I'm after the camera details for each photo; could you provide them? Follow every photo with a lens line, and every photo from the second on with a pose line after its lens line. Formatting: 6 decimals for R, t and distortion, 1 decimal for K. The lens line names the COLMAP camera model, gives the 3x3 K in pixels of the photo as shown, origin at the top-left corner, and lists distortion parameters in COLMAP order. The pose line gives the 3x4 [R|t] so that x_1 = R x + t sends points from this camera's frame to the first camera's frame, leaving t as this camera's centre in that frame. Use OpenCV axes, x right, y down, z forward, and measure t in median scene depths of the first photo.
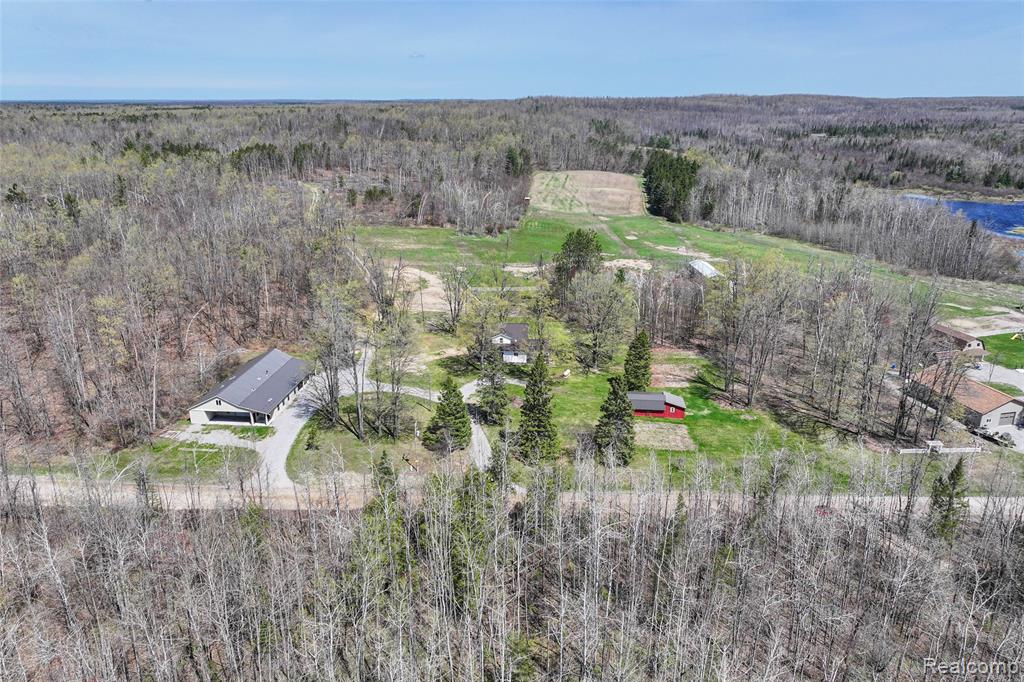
lens RADIAL K [[723.3, 0, 512.5], [0, 723.3, 345.0], [0, 0, 1]] dist [-0.003249, 0.019375]
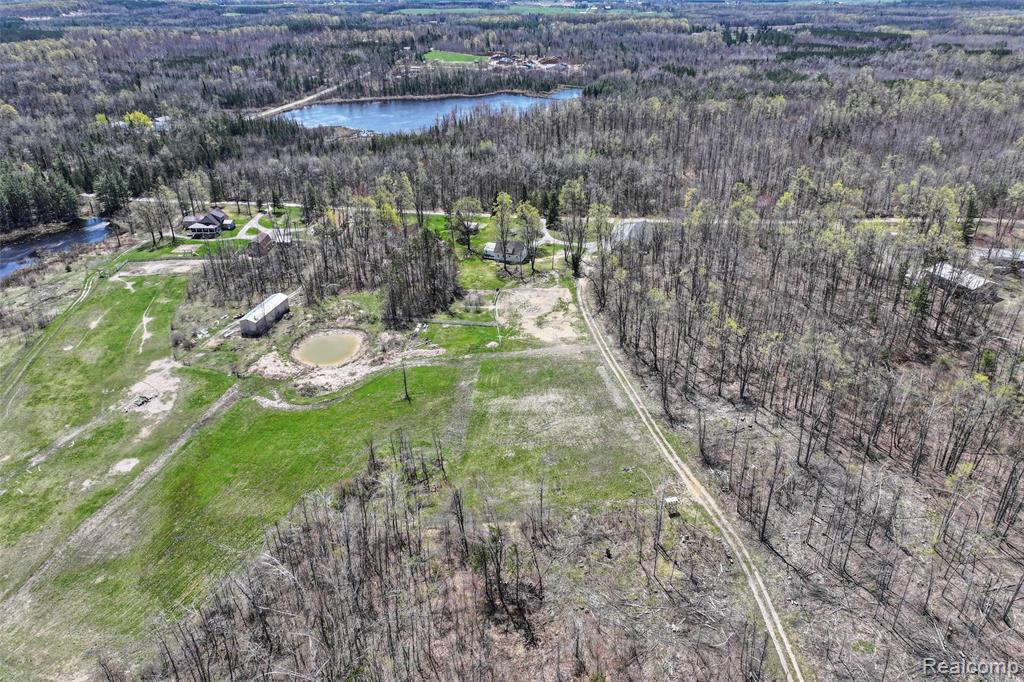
lens RADIAL K [[723.3, 0, 515.1], [0, 723.3, 341.4], [0, 0, 1]] dist [-0.003249, 0.019375]
pose [[-0.969050, -0.106069, 0.222914, -0.408884], [0.084691, 0.705344, 0.703788, -1.014565], [-0.231881, 0.700885, -0.674530, 2.188380]]
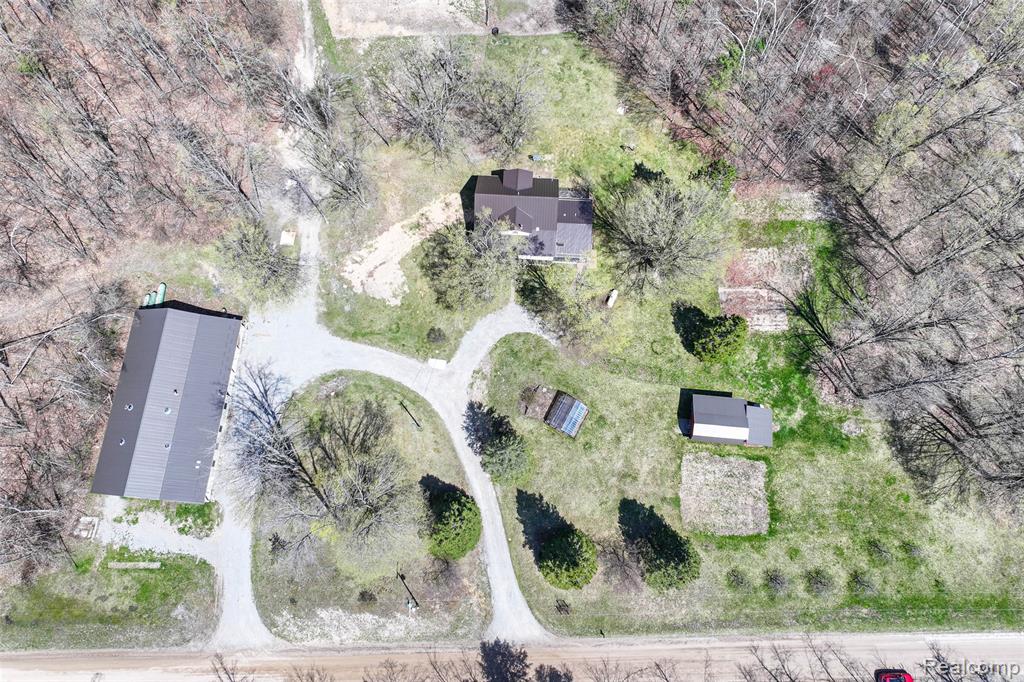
lens RADIAL K [[723.3, 0, 510.9], [0, 723.3, 338.0], [0, 0, 1]] dist [-0.003249, 0.019375]
pose [[0.999997, 0.000018, 0.002365, -0.018970], [-0.001964, 0.563439, 0.826155, -0.436700], [-0.001318, -0.826158, 0.563438, 0.515569]]
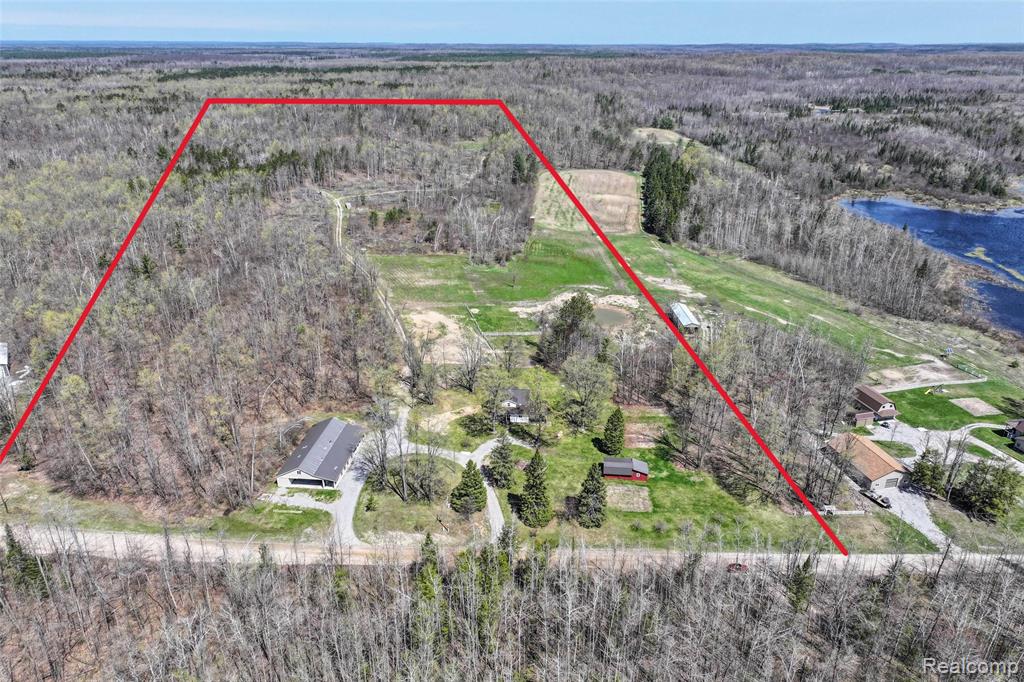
lens RADIAL K [[723.3, 0, 512.6], [0, 723.3, 345.0], [0, 0, 1]] dist [-0.003249, 0.019375]
pose [[0.999950, 0.006121, -0.007949, 0.000606], [-0.005538, 0.997429, 0.071447, -0.183403], [0.008366, -0.071399, 0.997413, -0.231842]]
